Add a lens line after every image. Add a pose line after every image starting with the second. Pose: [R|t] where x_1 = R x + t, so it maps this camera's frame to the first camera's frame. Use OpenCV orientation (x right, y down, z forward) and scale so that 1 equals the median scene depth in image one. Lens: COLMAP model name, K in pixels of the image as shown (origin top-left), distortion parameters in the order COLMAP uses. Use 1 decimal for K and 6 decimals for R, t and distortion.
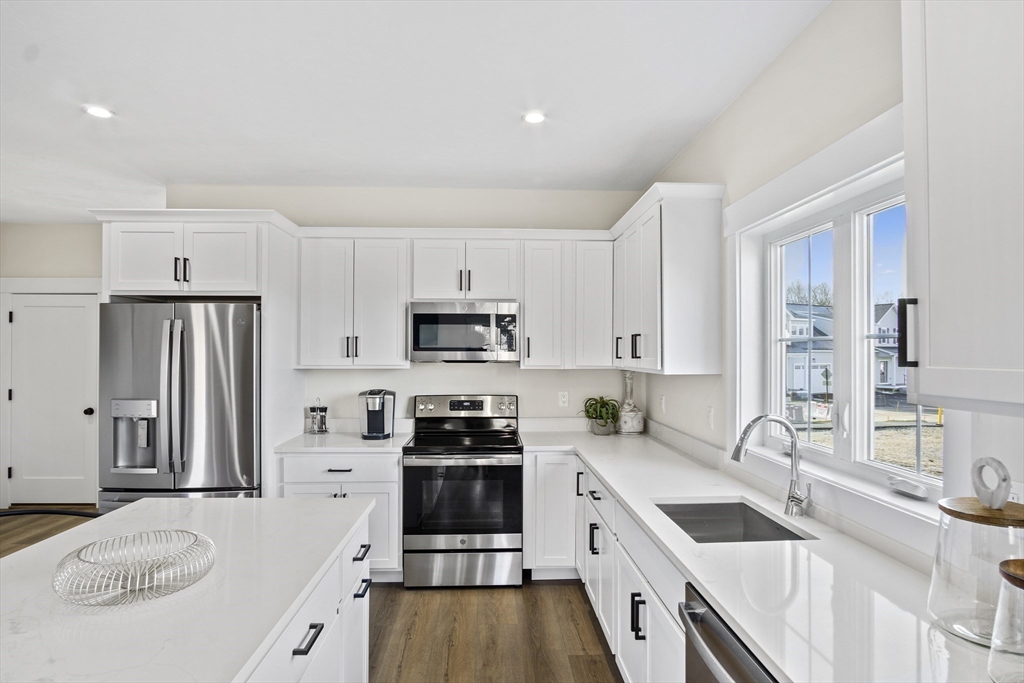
lens RADIAL K [[544.4, 0, 512.3], [0, 544.4, 344.8], [0, 0, 1]] dist [-0.028565, 0.000559]
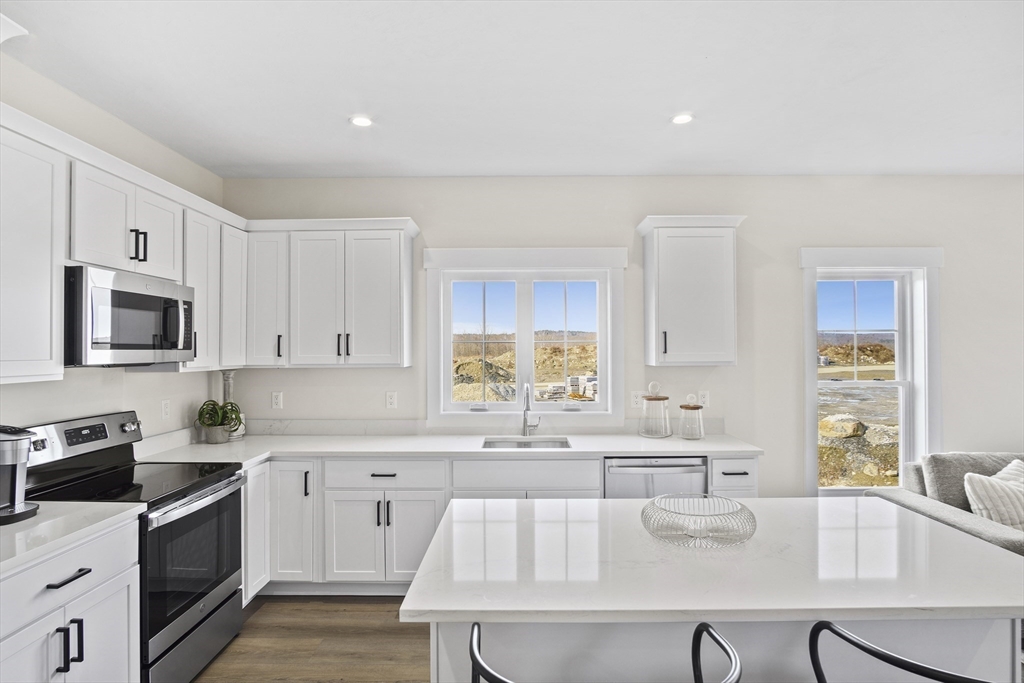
lens RADIAL K [[544.4, 0, 512.3], [0, 544.4, 344.8], [0, 0, 1]] dist [-0.028565, 0.000559]
pose [[0.058083, 0.008156, 0.998278, -0.738021], [-0.008065, 0.999938, -0.007700, 0.007657], [-0.998279, -0.007604, 0.058145, 0.502505]]
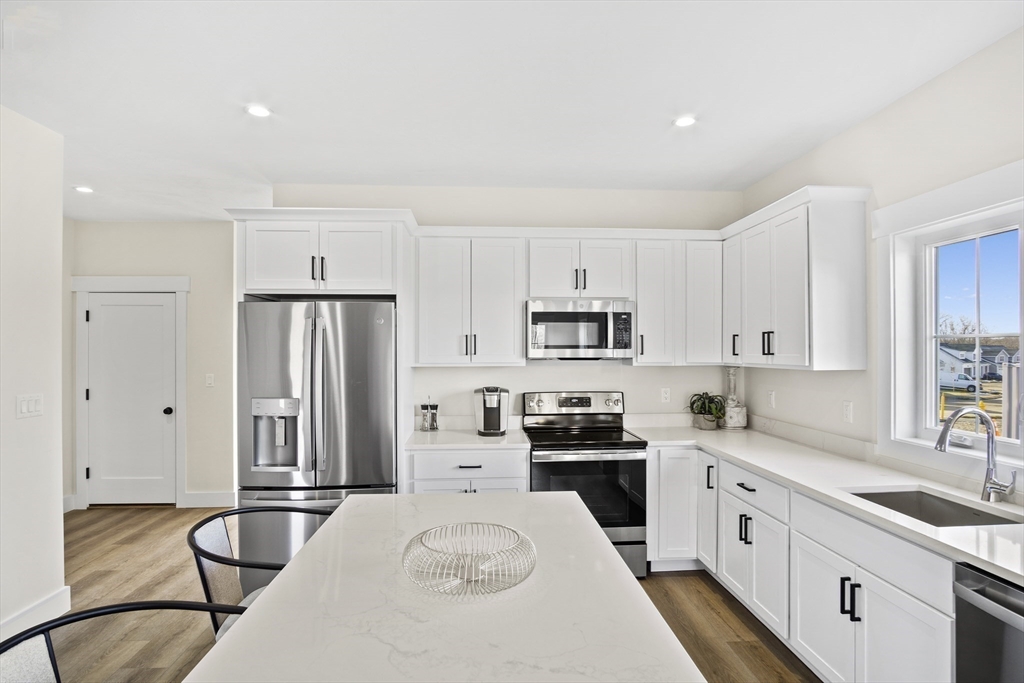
lens RADIAL K [[544.4, 0, 512.3], [0, 544.4, 344.8], [0, 0, 1]] dist [-0.028565, 0.000559]
pose [[0.999799, -0.003132, 0.019780, -0.238528], [0.003042, 0.999985, 0.004567, -0.000622], [-0.019794, -0.004506, 0.999794, -0.015644]]
